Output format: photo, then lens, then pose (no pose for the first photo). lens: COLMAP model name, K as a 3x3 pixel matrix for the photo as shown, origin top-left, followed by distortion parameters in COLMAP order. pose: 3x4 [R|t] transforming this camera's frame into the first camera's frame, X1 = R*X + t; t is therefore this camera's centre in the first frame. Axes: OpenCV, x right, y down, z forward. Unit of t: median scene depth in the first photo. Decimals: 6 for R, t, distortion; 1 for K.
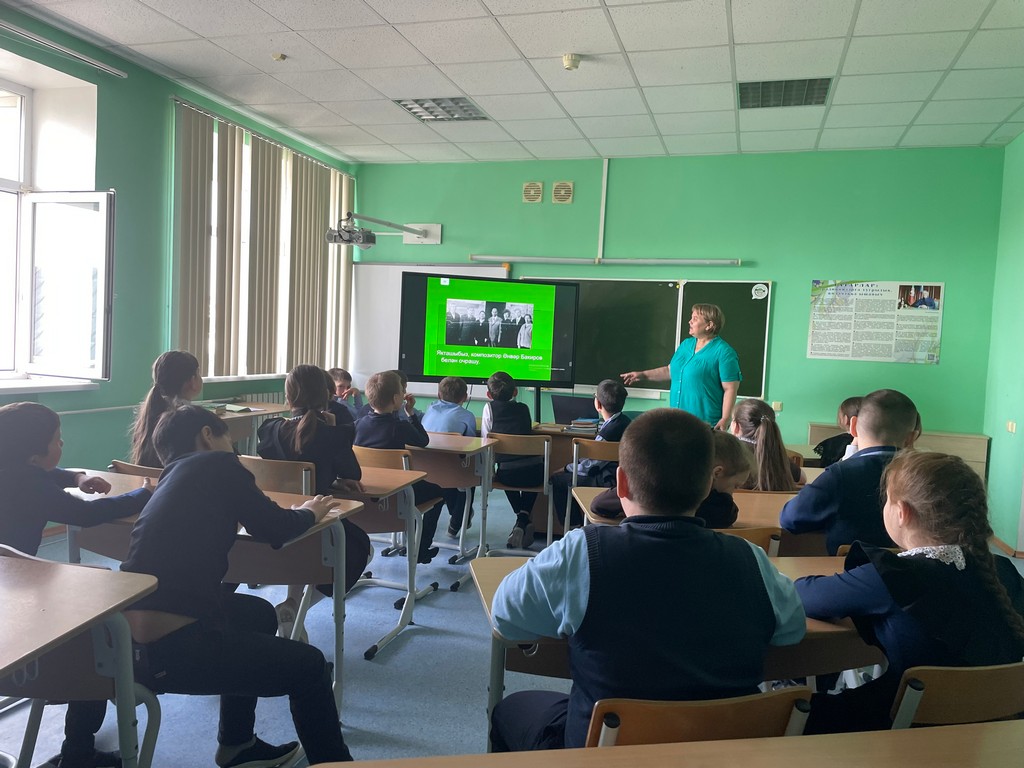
lens RADIAL K [[764.5, 0, 508.4], [0, 764.5, 378.6], [0, 0, 1]] dist [0.067445, -0.076420]
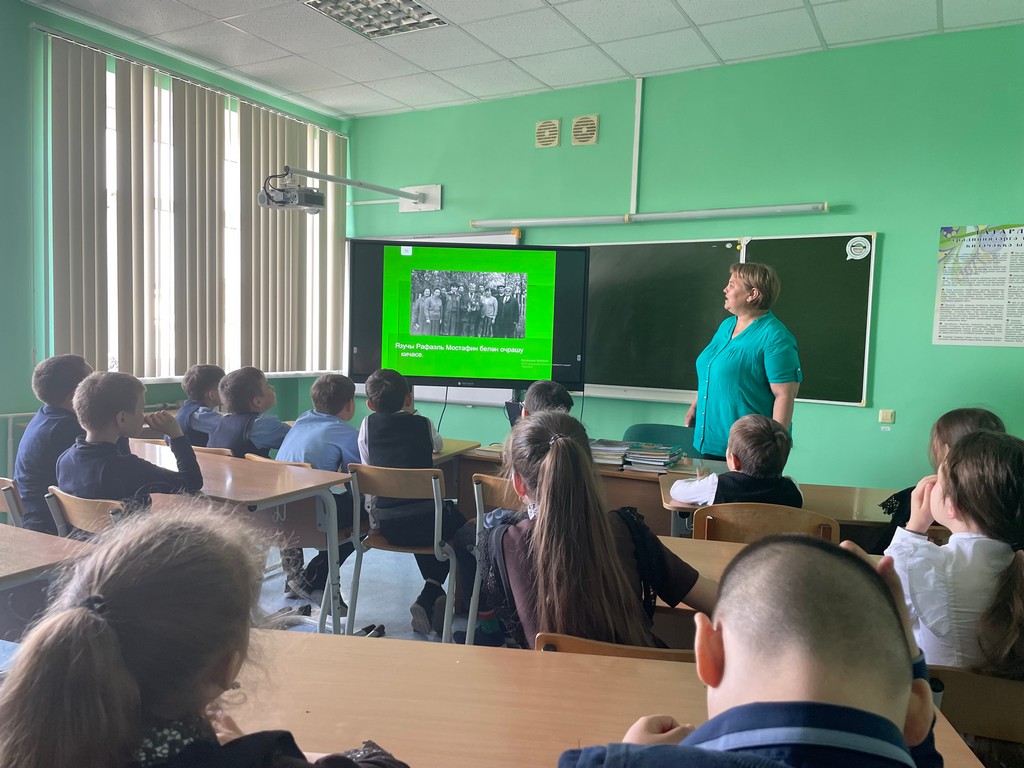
lens RADIAL K [[764.5, 0, 504.3], [0, 764.5, 378.6], [0, 0, 1]] dist [0.067445, -0.076420]
pose [[0.979591, -0.007035, -0.200879, 0.159768], [0.007982, 0.999961, 0.003907, -0.002618], [0.200843, -0.005431, 0.979608, 0.269648]]
